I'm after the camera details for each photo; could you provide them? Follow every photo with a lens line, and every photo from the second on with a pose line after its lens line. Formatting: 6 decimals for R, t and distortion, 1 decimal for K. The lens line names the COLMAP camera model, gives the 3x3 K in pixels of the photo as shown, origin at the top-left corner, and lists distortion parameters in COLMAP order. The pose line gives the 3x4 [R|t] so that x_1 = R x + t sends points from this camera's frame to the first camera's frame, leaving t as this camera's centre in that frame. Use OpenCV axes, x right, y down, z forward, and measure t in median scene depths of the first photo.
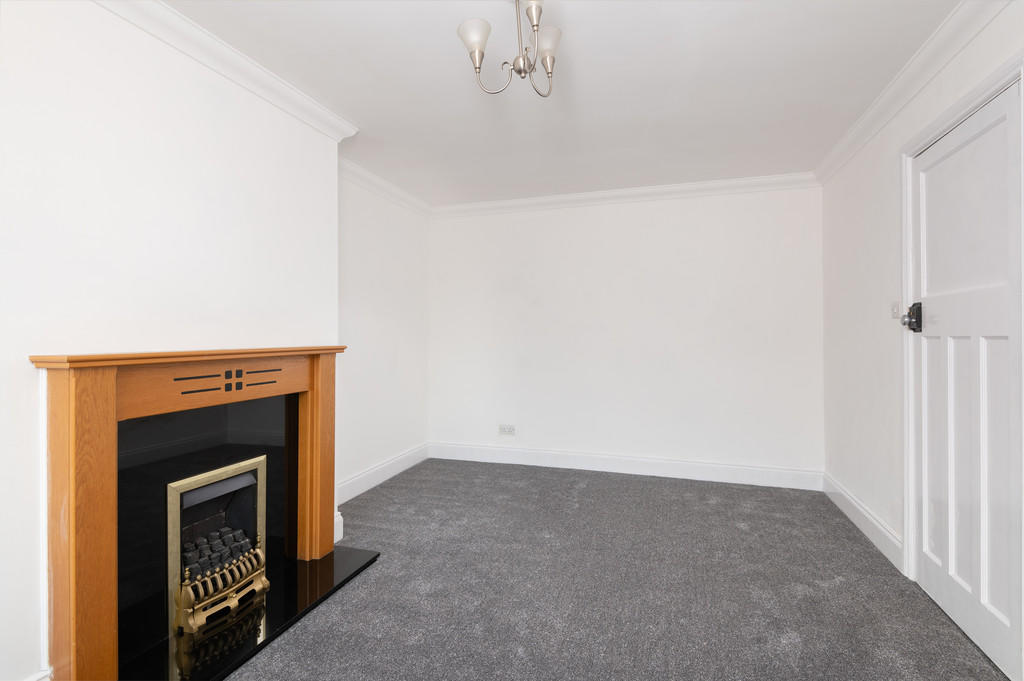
lens RADIAL K [[482.4, 0, 512.4], [0, 482.4, 341.6], [0, 0, 1]] dist [0.001993, 0.000084]
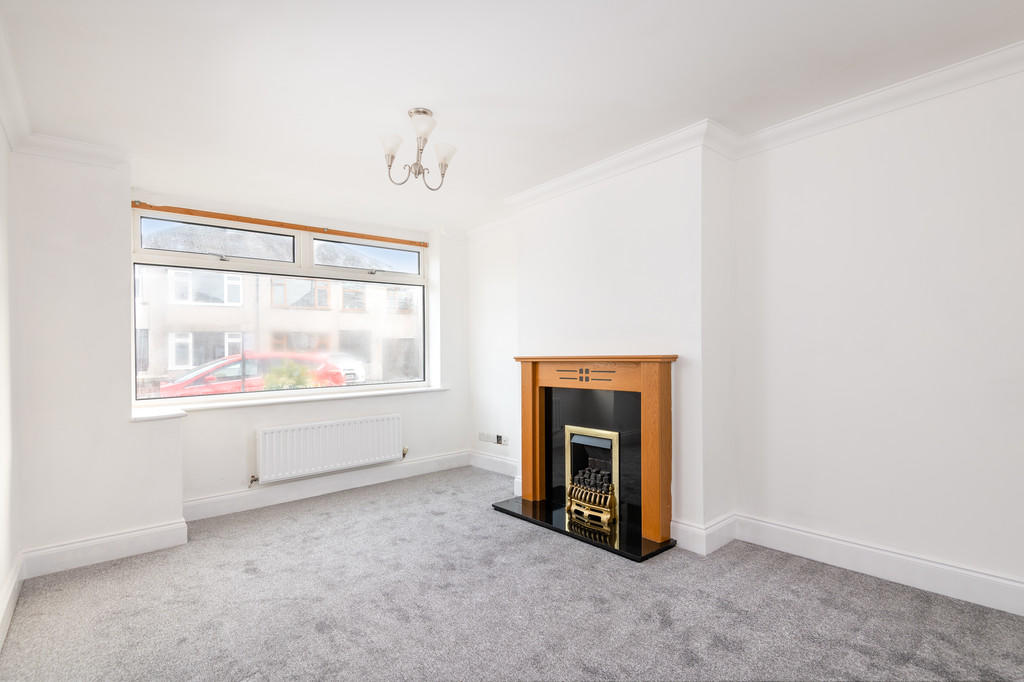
lens RADIAL K [[482.4, 0, 512.5], [0, 482.4, 343.9], [0, 0, 1]] dist [0.001993, 0.000084]
pose [[-0.523490, -0.005388, -0.852015, 0.912406], [0.006661, 0.999924, -0.010416, -0.009020], [0.852006, -0.011128, -0.523414, 1.612504]]
